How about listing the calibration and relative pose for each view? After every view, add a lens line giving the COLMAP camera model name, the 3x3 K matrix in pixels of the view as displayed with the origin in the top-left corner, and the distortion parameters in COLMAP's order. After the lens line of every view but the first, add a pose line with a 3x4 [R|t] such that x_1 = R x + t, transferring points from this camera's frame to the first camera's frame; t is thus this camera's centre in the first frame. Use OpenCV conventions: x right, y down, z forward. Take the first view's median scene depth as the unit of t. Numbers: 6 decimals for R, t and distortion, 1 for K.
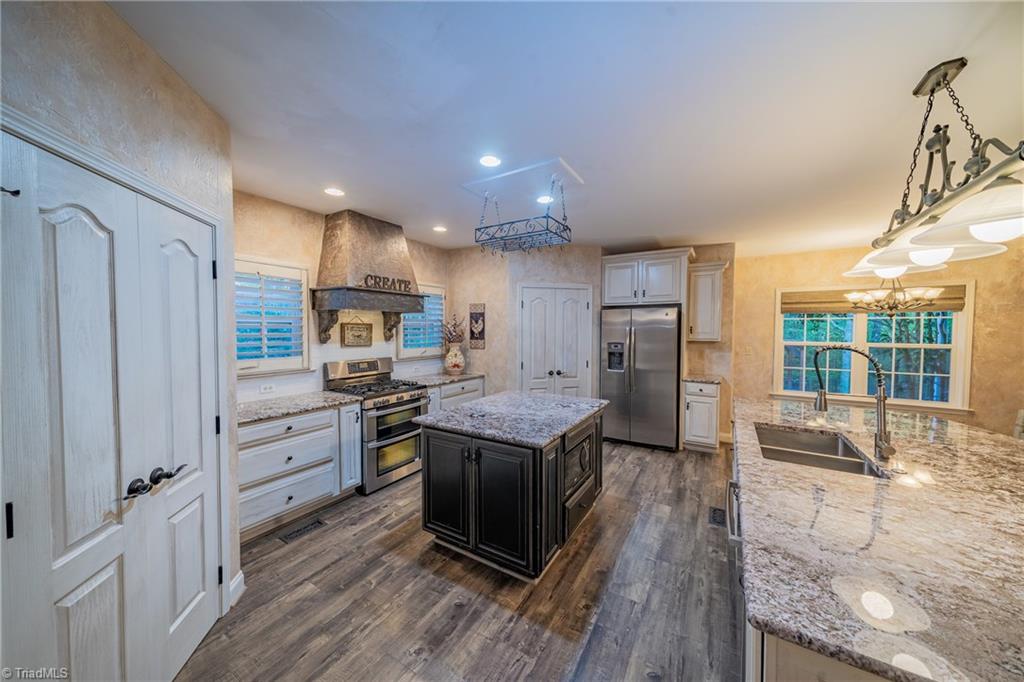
lens RADIAL K [[349.2, 0, 512.8], [0, 349.2, 339.0], [0, 0, 1]] dist [0.016933, -0.003592]
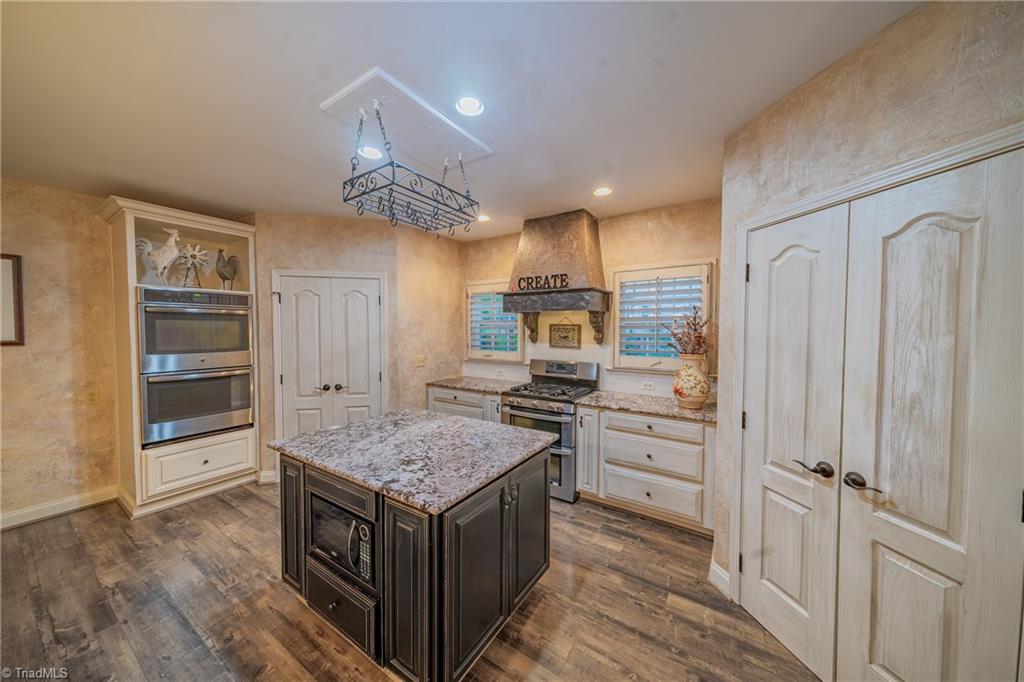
lens RADIAL K [[345.2, 0, 512.9], [0, 345.2, 339.4], [0, 0, 1]] dist [0.013390, -0.000046]
pose [[-0.035813, 0.032200, -0.998840, 0.555029], [-0.032912, 0.998901, 0.033382, -0.030695], [0.998816, 0.034070, -0.034714, 0.909833]]
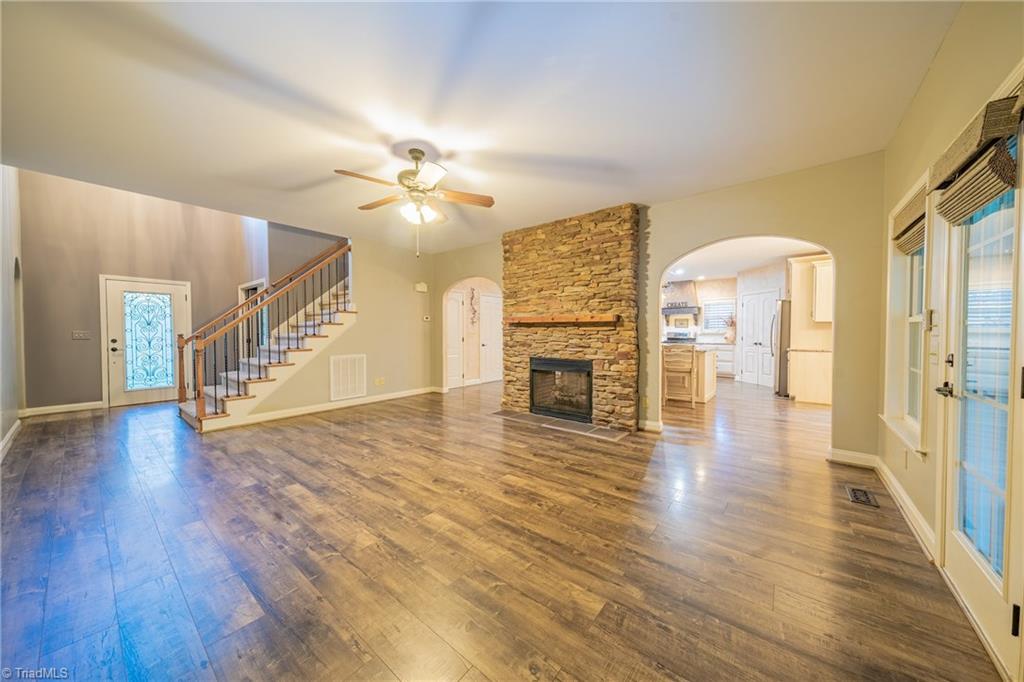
lens RADIAL K [[349.2, 0, 512.8], [0, 349.2, 339.0], [0, 0, 1]] dist [0.016933, -0.003592]
pose [[-0.123776, 0.021382, -0.992080, 2.475157], [-0.028635, 0.999275, 0.025109, 0.082774], [0.991897, 0.031516, -0.123074, 0.042782]]
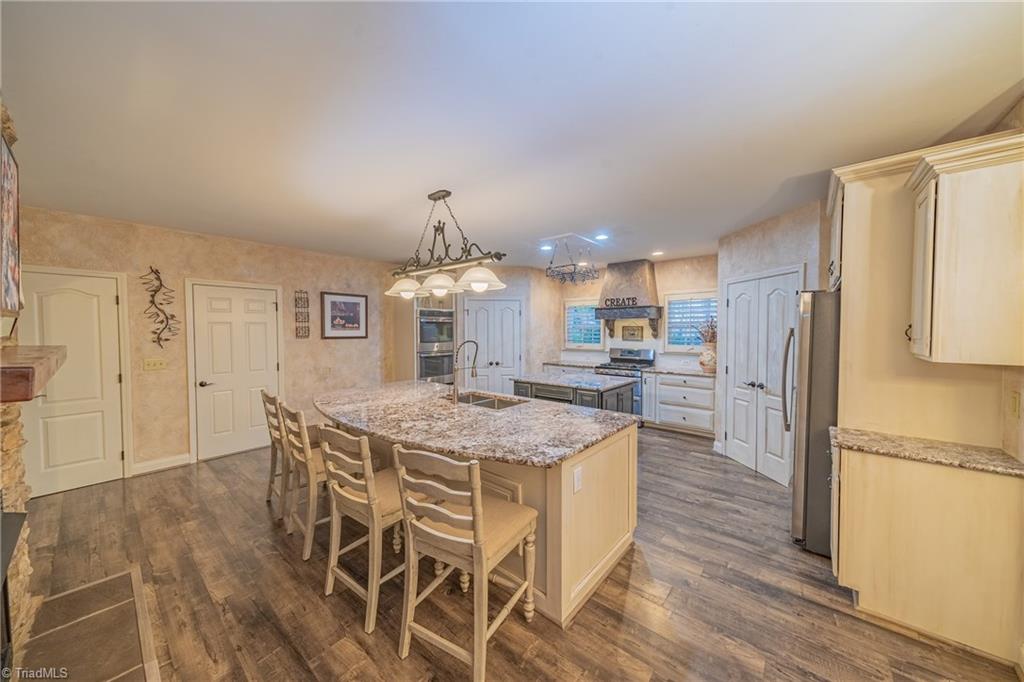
lens RADIAL K [[349.2, 0, 512.8], [0, 349.2, 339.0], [0, 0, 1]] dist [0.016933, -0.003592]
pose [[-0.157556, 0.027844, -0.987117, 1.265807], [-0.027228, 0.999100, 0.032528, -0.024071], [0.987135, 0.032003, -0.156656, 0.726925]]
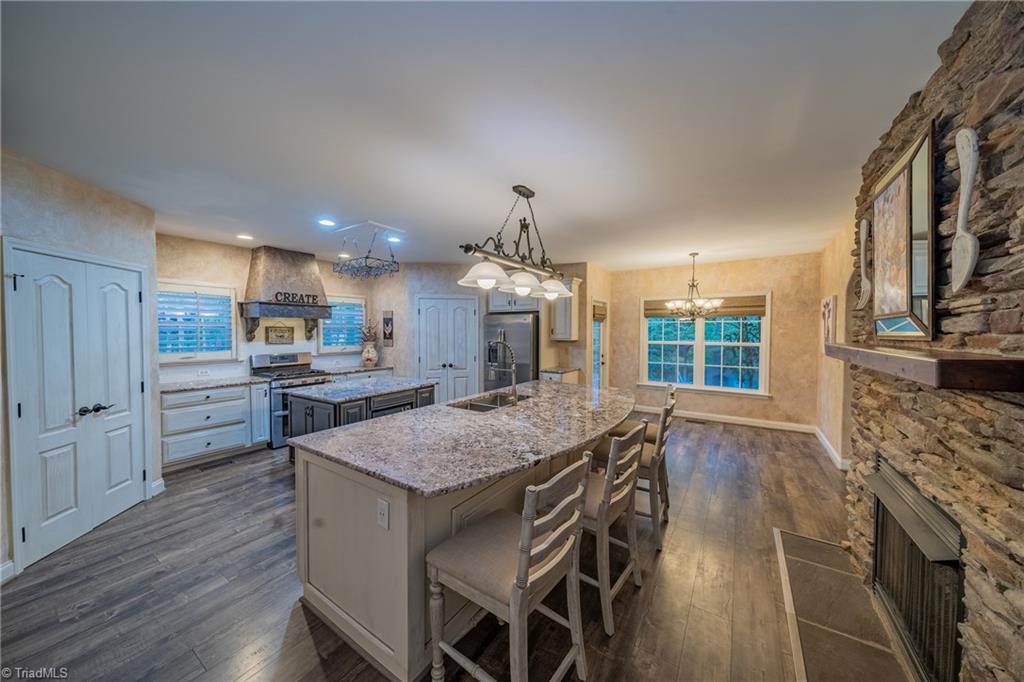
lens RADIAL K [[349.2, 0, 512.8], [0, 349.2, 339.0], [0, 0, 1]] dist [0.016933, -0.003592]
pose [[0.999316, -0.000336, -0.036985, 0.513948], [0.000158, 0.999988, -0.004805, 0.009044], [0.036986, 0.004796, 0.999304, -0.328412]]
